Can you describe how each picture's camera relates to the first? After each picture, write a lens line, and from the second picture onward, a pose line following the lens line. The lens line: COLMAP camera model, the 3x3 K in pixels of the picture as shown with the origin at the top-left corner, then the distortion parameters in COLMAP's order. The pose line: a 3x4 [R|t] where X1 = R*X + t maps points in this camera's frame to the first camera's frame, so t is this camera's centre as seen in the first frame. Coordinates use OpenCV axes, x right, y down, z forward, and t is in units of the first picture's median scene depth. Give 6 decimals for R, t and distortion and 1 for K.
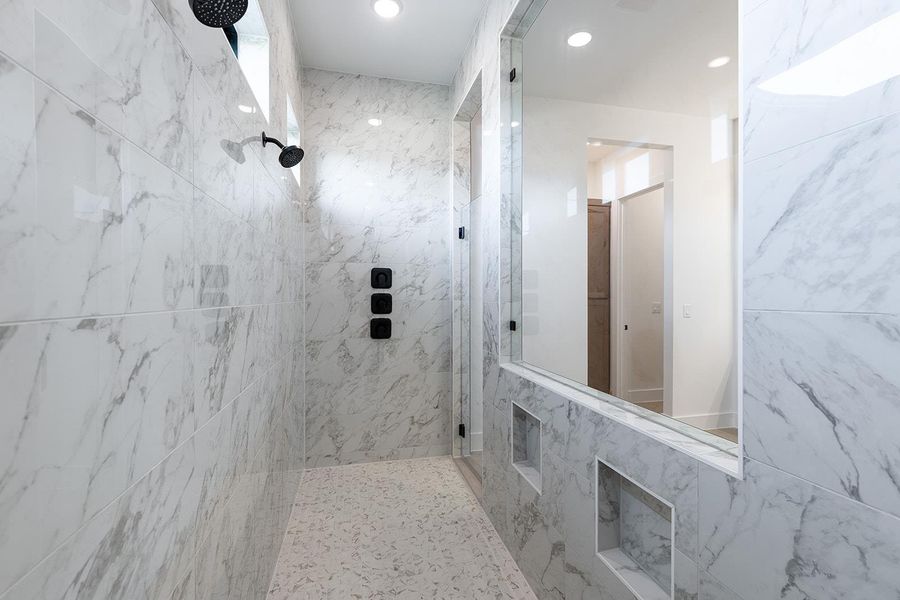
lens RADIAL K [[373.0, 0, 450.0], [0, 373.0, 300.0], [0, 0, 1]] dist [0.001808, -0.000133]
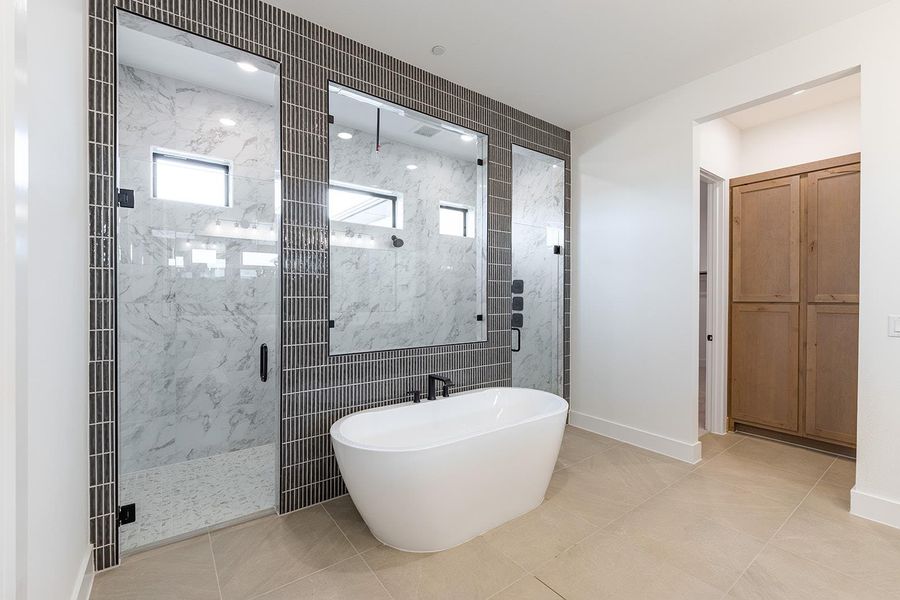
lens RADIAL K [[373.0, 0, 450.0], [0, 373.0, 300.0], [0, 0, 1]] dist [0.001808, -0.000133]
pose [[0.427618, 0.010697, -0.903896, 1.035924], [-0.007179, 0.999939, 0.008438, -0.015178], [0.903931, 0.002881, 0.427669, 0.114996]]
